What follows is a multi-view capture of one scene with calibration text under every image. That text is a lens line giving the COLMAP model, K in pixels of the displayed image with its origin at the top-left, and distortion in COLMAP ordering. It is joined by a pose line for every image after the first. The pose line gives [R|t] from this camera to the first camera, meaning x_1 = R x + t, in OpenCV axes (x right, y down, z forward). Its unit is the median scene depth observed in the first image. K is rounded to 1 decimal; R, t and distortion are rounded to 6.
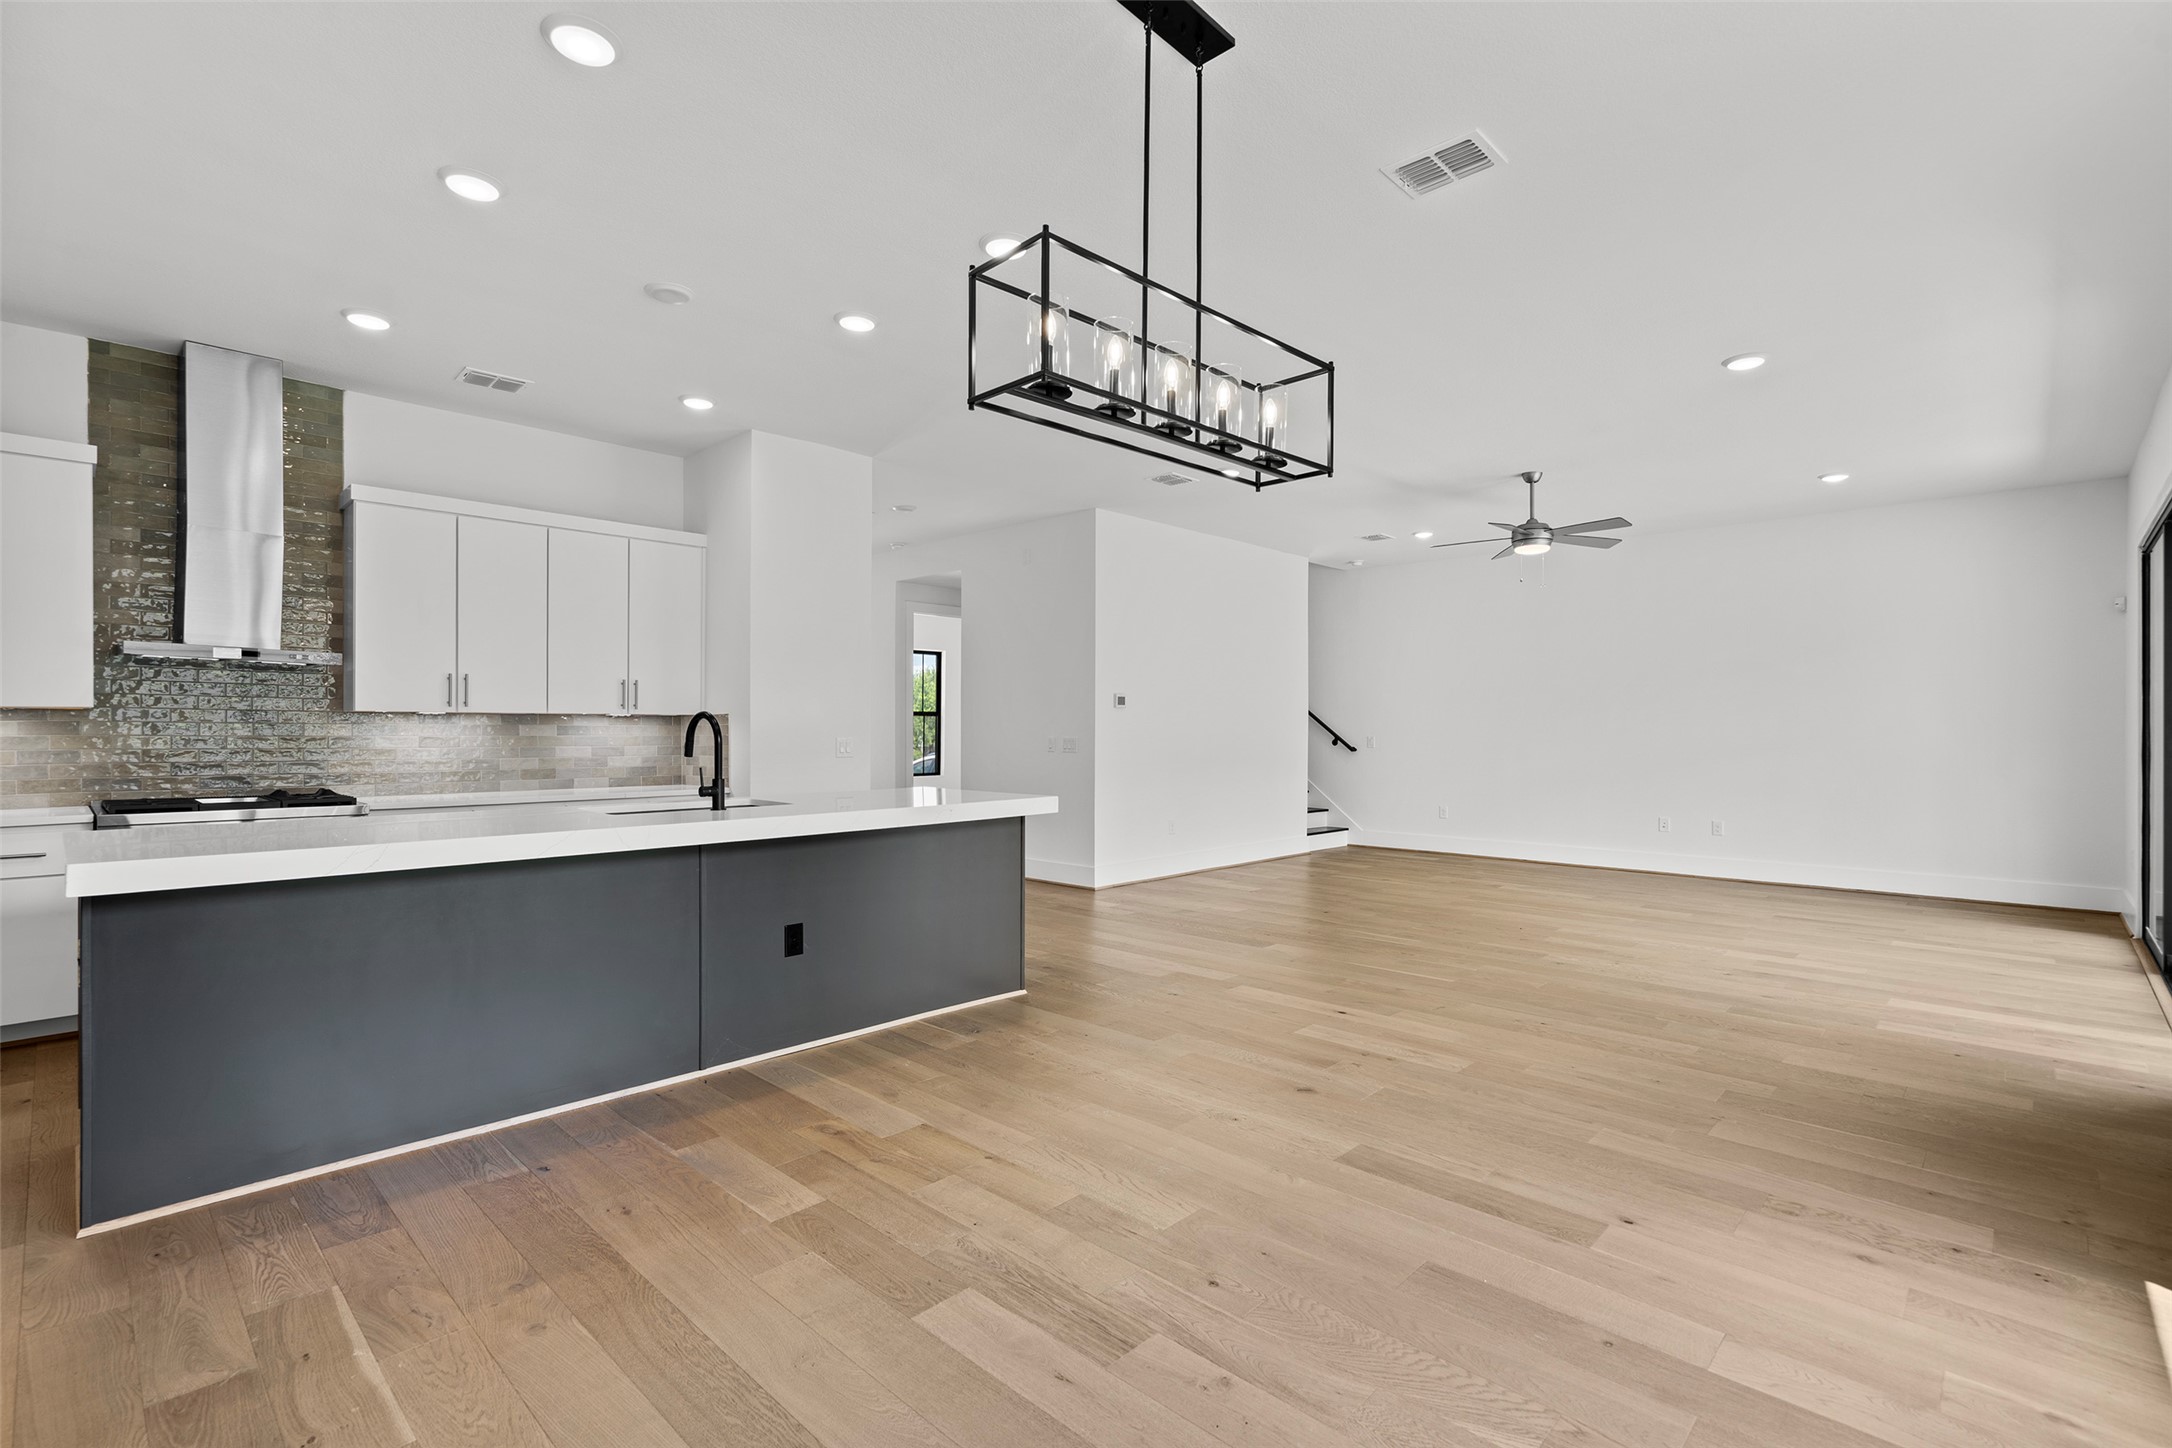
lens RADIAL K [[993.6, 0, 1085.7], [0, 993.6, 729.3], [0, 0, 1]] dist [-0.002971, 0.000795]
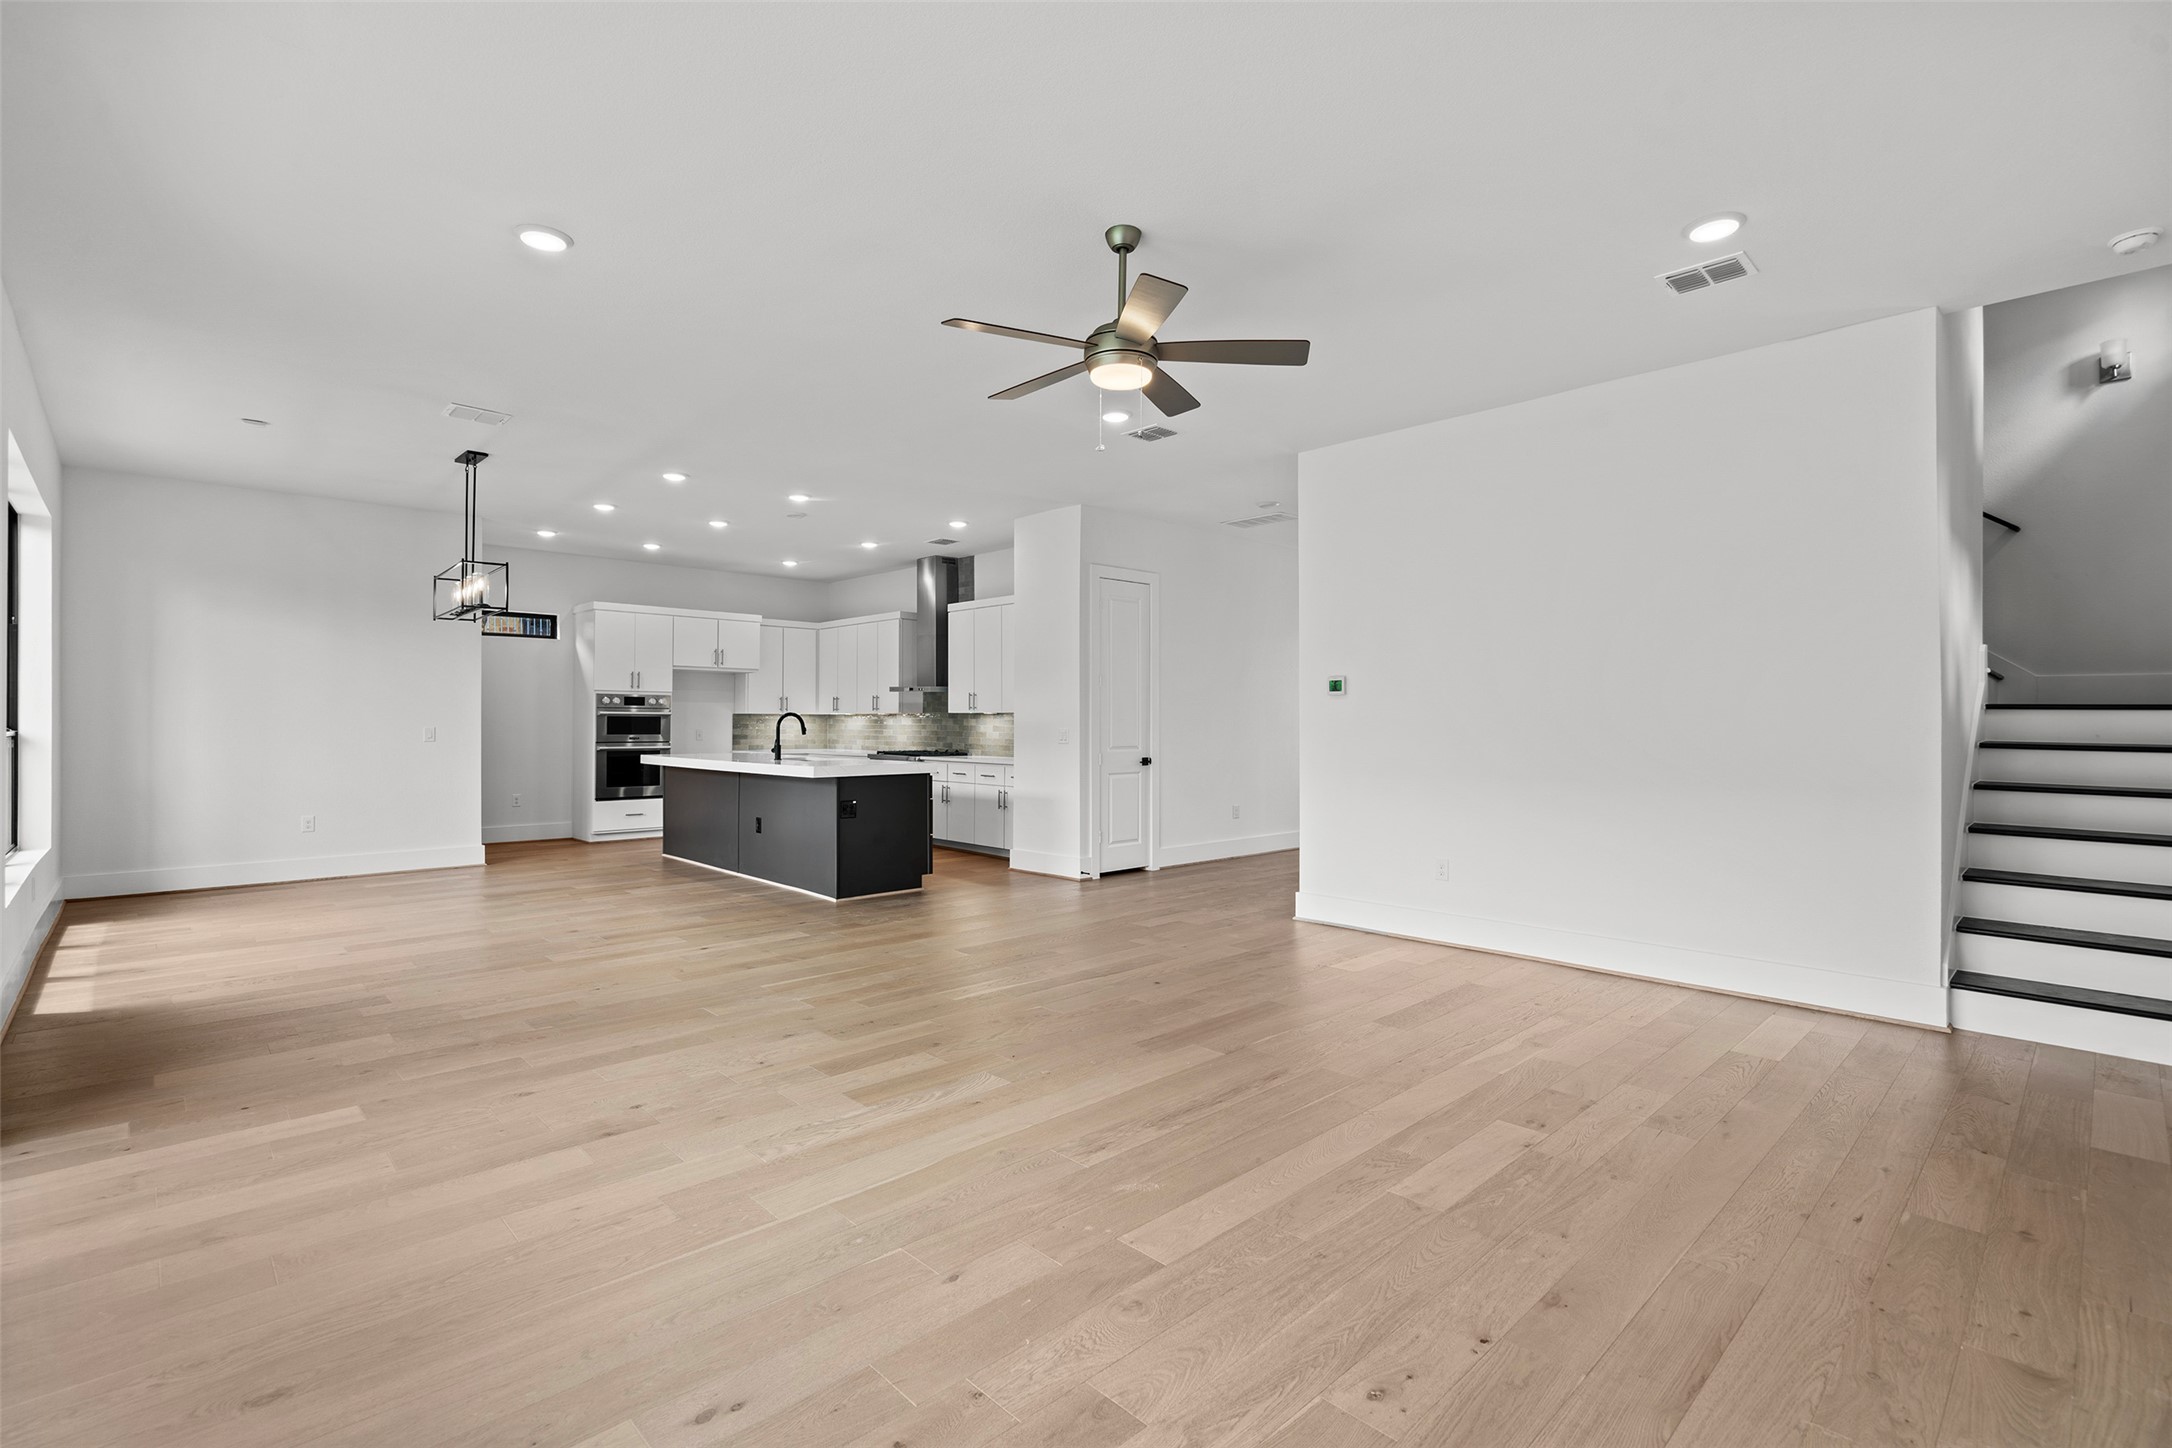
lens RADIAL K [[993.6, 0, 1086.1], [0, 993.6, 718.6], [0, 0, 1]] dist [-0.002971, 0.000795]
pose [[-0.039848, -0.004763, -0.999194, 1.520702], [-0.002711, 0.999985, -0.004659, 0.001736], [0.999202, 0.002523, -0.039860, 1.568753]]
